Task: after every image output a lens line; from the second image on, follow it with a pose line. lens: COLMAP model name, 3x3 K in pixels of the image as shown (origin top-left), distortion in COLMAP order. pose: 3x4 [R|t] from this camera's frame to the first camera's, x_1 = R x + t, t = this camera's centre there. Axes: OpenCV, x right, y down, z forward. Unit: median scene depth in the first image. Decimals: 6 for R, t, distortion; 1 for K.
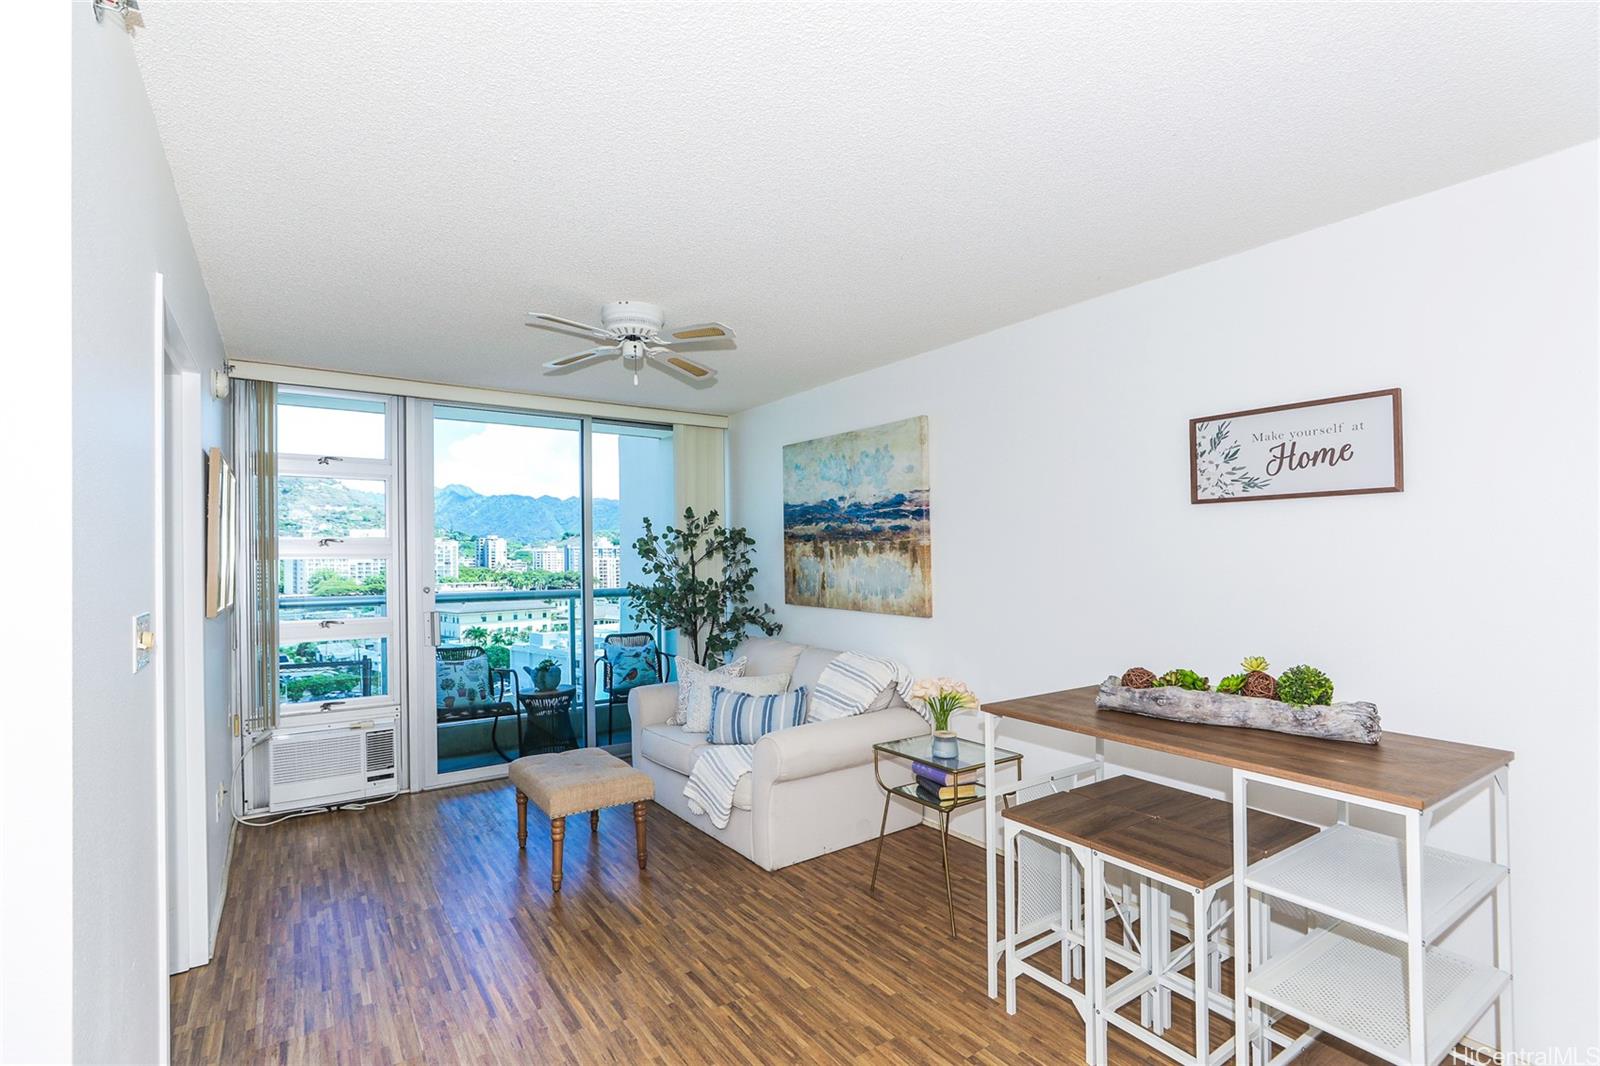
lens RADIAL K [[738.8, 0, 800.0], [0, 738.8, 546.7], [0, 0, 1]] dist [-0.021375, 0.007779]
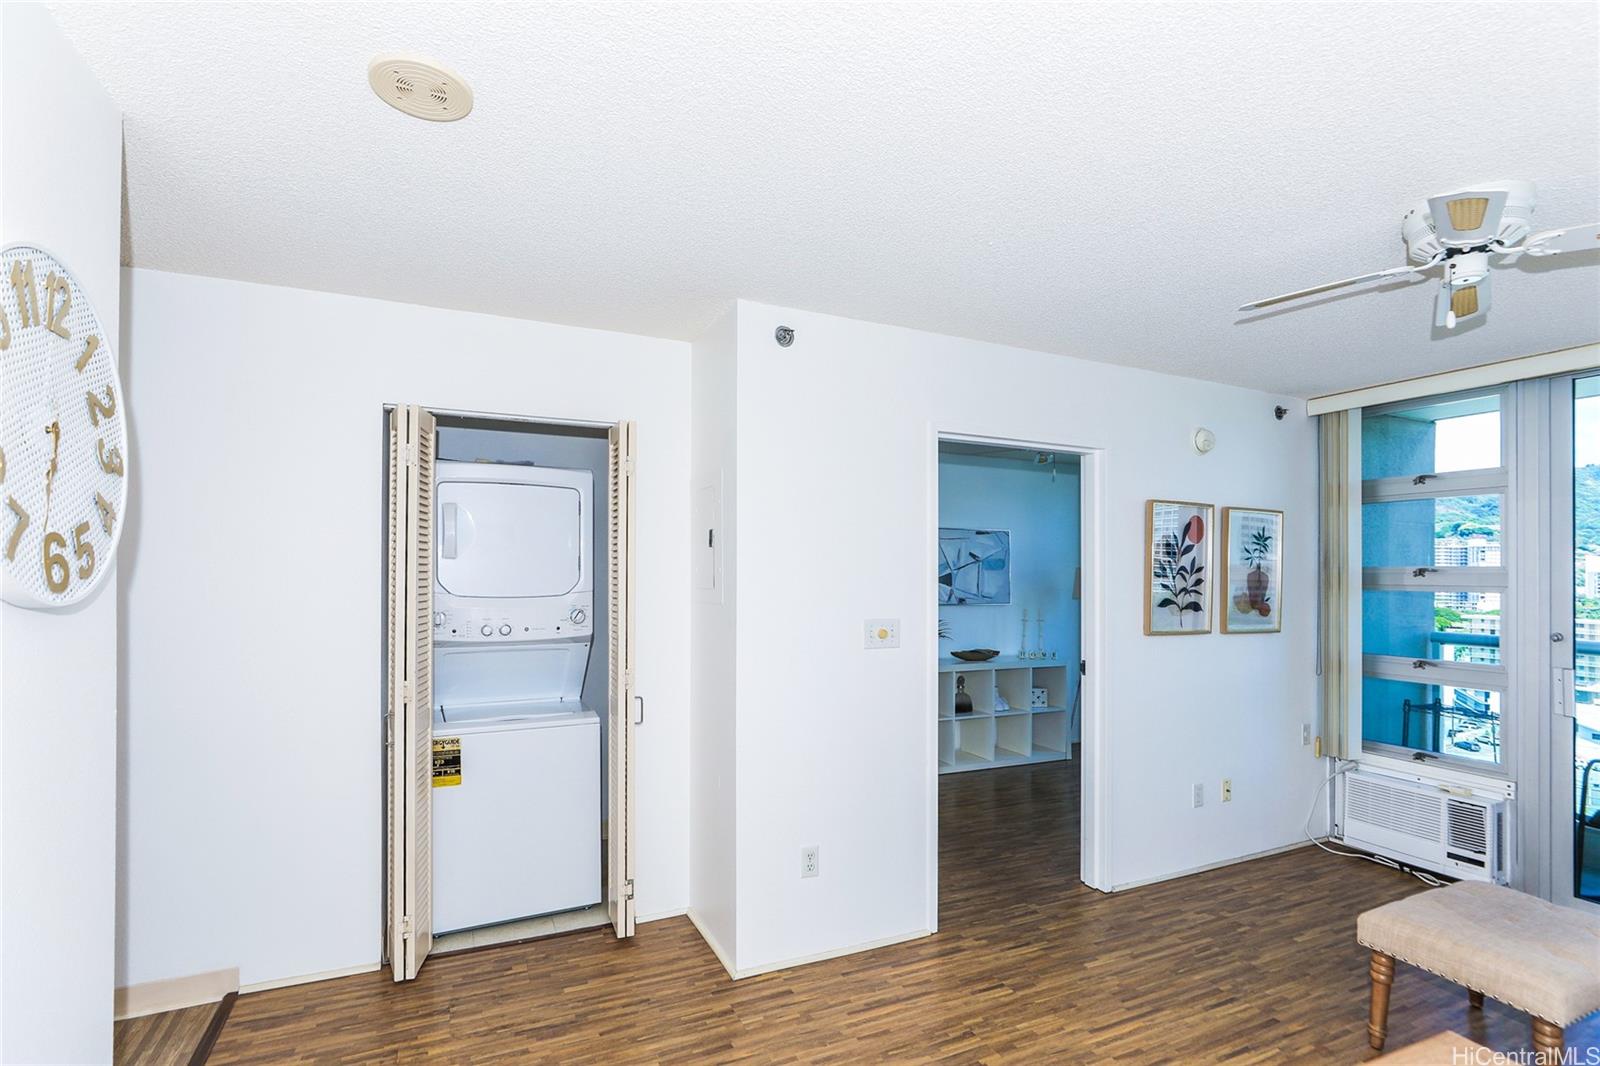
lens RADIAL K [[738.8, 0, 784.1], [0, 738.8, 570.4], [0, 0, 1]] dist [-0.021375, 0.007779]
pose [[-0.191237, -0.000712, -0.981544, 0.384408], [0.003879, 0.999991, -0.001481, -0.009069], [0.981536, -0.004091, -0.191233, 0.429719]]
